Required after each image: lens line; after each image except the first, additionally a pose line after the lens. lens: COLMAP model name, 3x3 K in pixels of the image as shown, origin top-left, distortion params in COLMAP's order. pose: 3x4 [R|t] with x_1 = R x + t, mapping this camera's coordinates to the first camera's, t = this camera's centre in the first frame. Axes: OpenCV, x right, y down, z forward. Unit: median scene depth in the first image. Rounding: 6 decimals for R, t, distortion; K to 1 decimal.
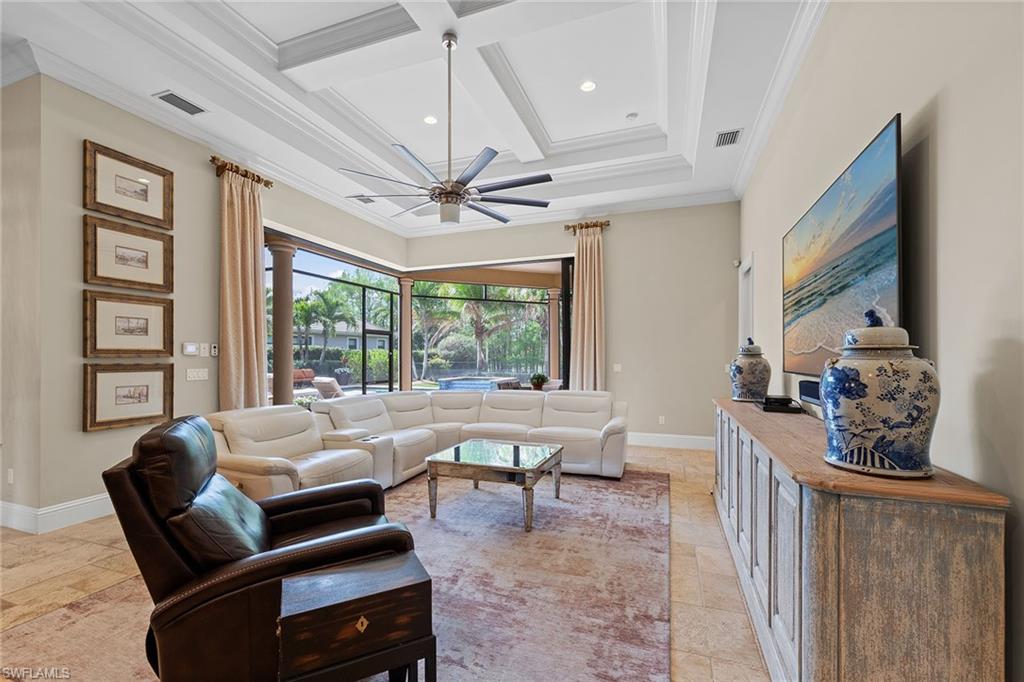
lens RADIAL K [[430.6, 0, 510.4], [0, 430.6, 355.3], [0, 0, 1]] dist [0.000775, -0.000680]
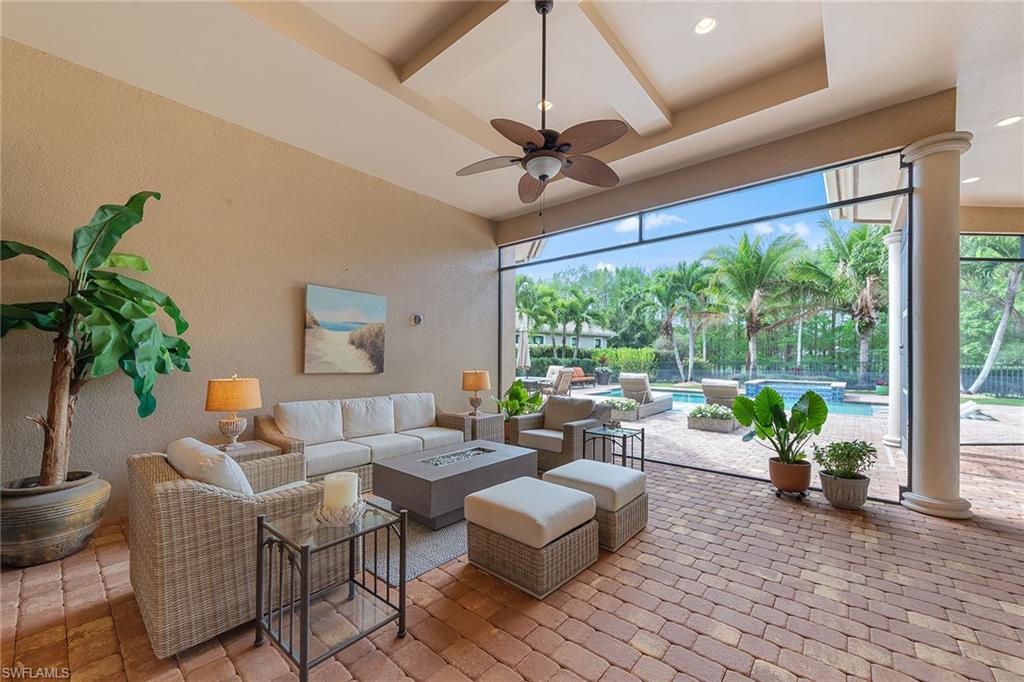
lens RADIAL K [[403.9, 0, 514.4], [0, 403.9, 353.7], [0, 0, 1]] dist [0.008795, 0.000337]
pose [[0.938111, 0.004046, -0.346312, -1.467679], [-0.005483, 0.999980, -0.003170, 0.026297], [0.346293, 0.004873, 0.938114, 0.538750]]
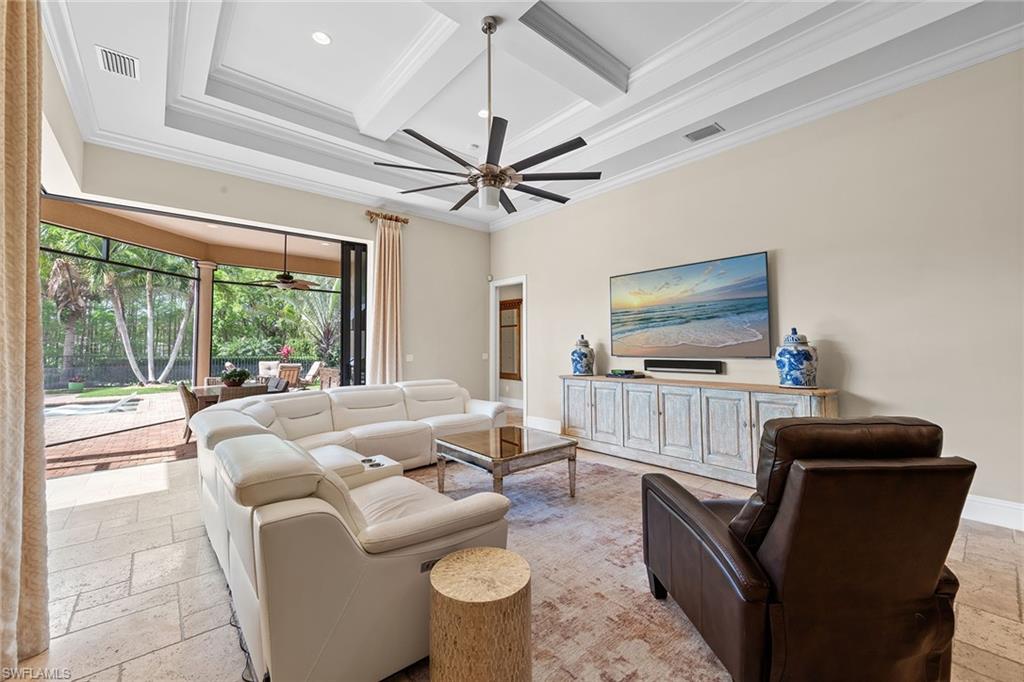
lens RADIAL K [[403.9, 0, 508.3], [0, 403.9, 328.8], [0, 0, 1]] dist [0.008795, 0.000337]
pose [[0.490255, 0.039909, 0.870665, -0.793626], [0.000163, 0.998947, -0.045881, 0.004836], [-0.871579, 0.022635, 0.489733, 0.474233]]
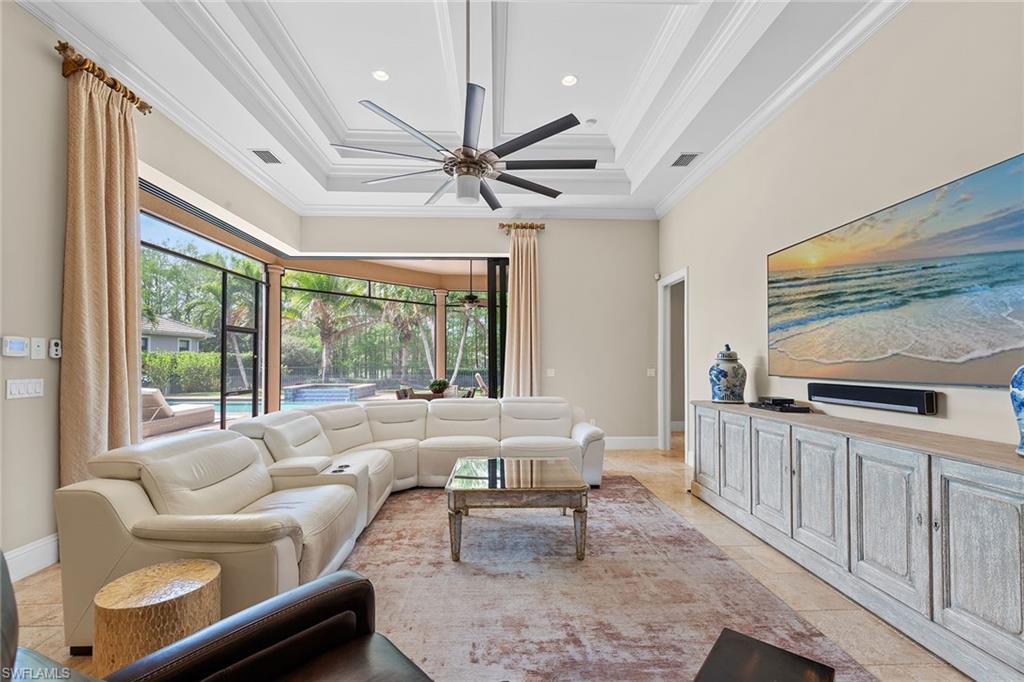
lens RADIAL K [[430.6, 0, 510.1], [0, 430.6, 353.4], [0, 0, 1]] dist [0.000775, -0.000680]
pose [[0.926730, 0.009933, 0.375597, -0.333479], [-0.004022, 0.999855, -0.016518, 0.002696], [-0.375707, 0.013797, 0.926636, 0.183015]]
